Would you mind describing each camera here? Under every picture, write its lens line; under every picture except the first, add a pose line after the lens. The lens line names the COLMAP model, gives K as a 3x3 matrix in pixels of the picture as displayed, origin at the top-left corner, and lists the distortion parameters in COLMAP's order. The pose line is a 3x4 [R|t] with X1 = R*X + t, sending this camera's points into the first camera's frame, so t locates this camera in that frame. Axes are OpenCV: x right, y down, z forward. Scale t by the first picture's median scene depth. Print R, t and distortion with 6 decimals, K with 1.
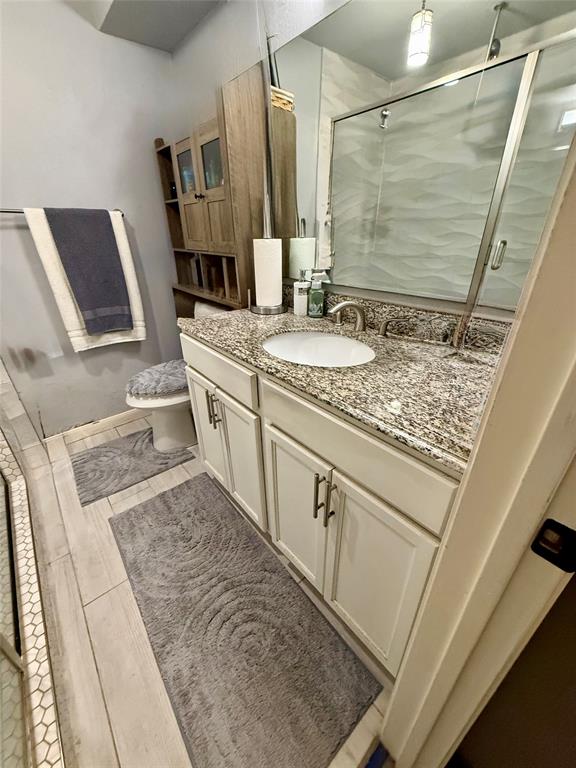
lens RADIAL K [[307.6, 0, 289.1], [0, 307.6, 383.3], [0, 0, 1]] dist [0.001968, -0.000210]
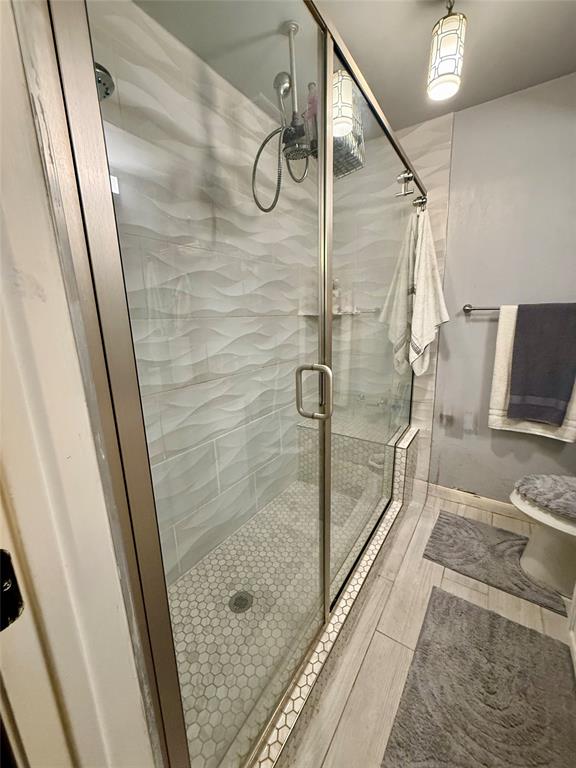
lens RADIAL K [[307.6, 0, 288.7], [0, 307.6, 383.7], [0, 0, 1]] dist [0.001968, -0.000210]
pose [[0.267214, 0.217098, -0.938864, 0.111823], [-0.410267, 0.907210, 0.093011, -0.074692], [0.871939, 0.360330, 0.331488, -0.003970]]
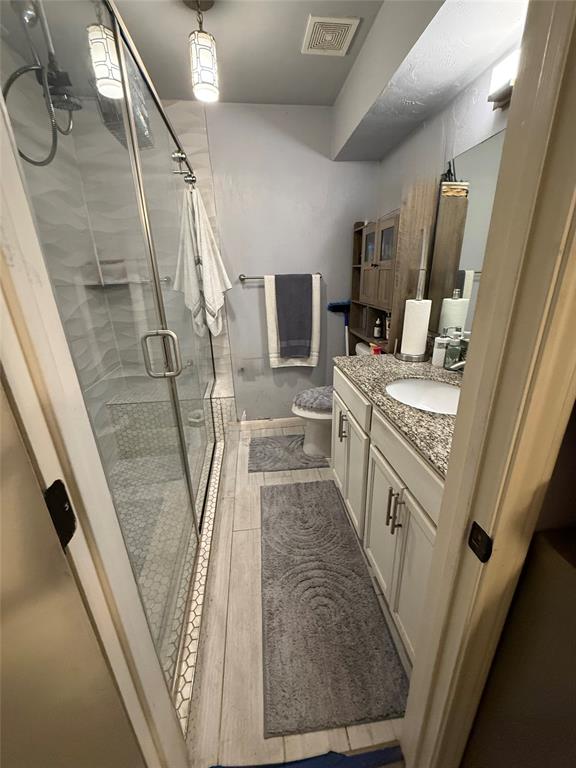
lens RADIAL K [[307.6, 0, 288.9], [0, 307.6, 384.4], [0, 0, 1]] dist [0.001968, -0.000210]
pose [[0.833053, 0.177238, -0.524032, 0.194329], [-0.231563, 0.972023, -0.039358, 0.013718], [0.502396, 0.154134, 0.850789, -0.224257]]
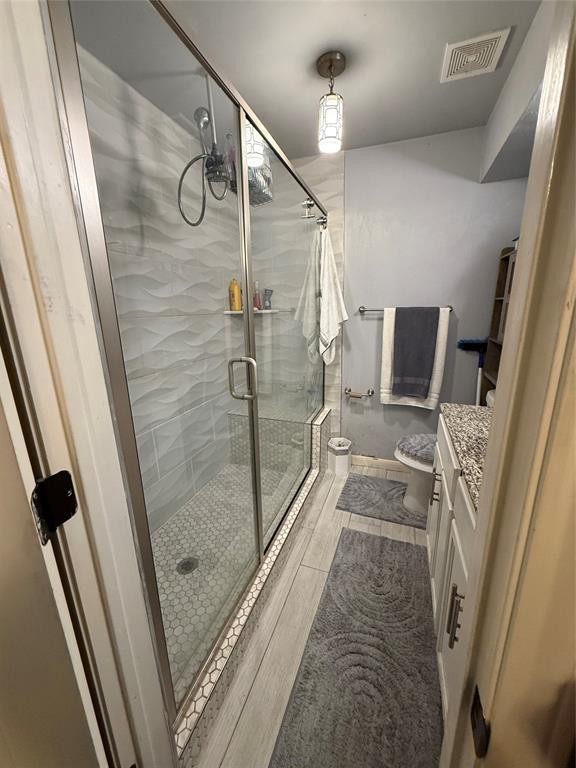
lens RADIAL K [[307.6, 0, 288.3], [0, 307.6, 384.2], [0, 0, 1]] dist [0.001968, -0.000210]
pose [[0.492217, 0.218094, -0.842708, 0.304518], [-0.379230, 0.925129, 0.017920, -0.068017], [0.783522, 0.310760, 0.538072, -0.092515]]
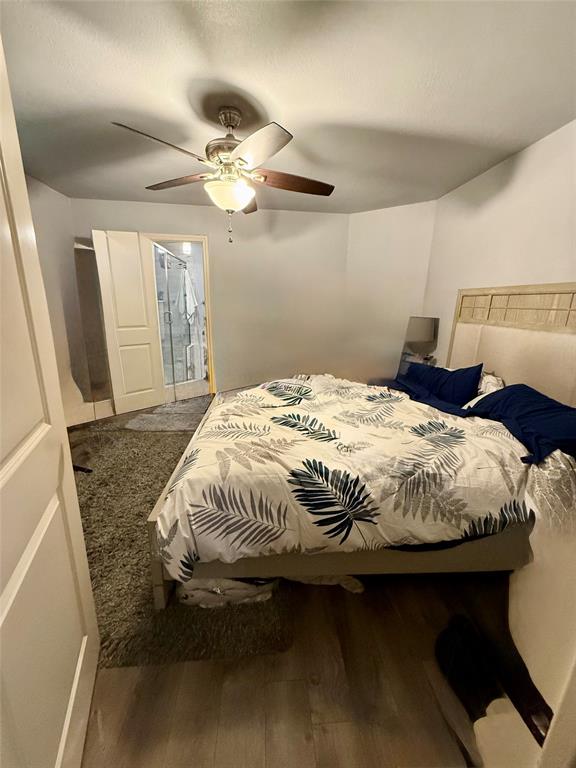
lens RADIAL K [[307.6, 0, 283.2], [0, 307.6, 379.3], [0, 0, 1]] dist [0.001968, -0.000210]
pose [[0.809359, 0.168663, -0.562576, 2.518162], [-0.286614, 0.949500, -0.127677, 0.693486], [0.512631, 0.264579, 0.816828, -1.661702]]
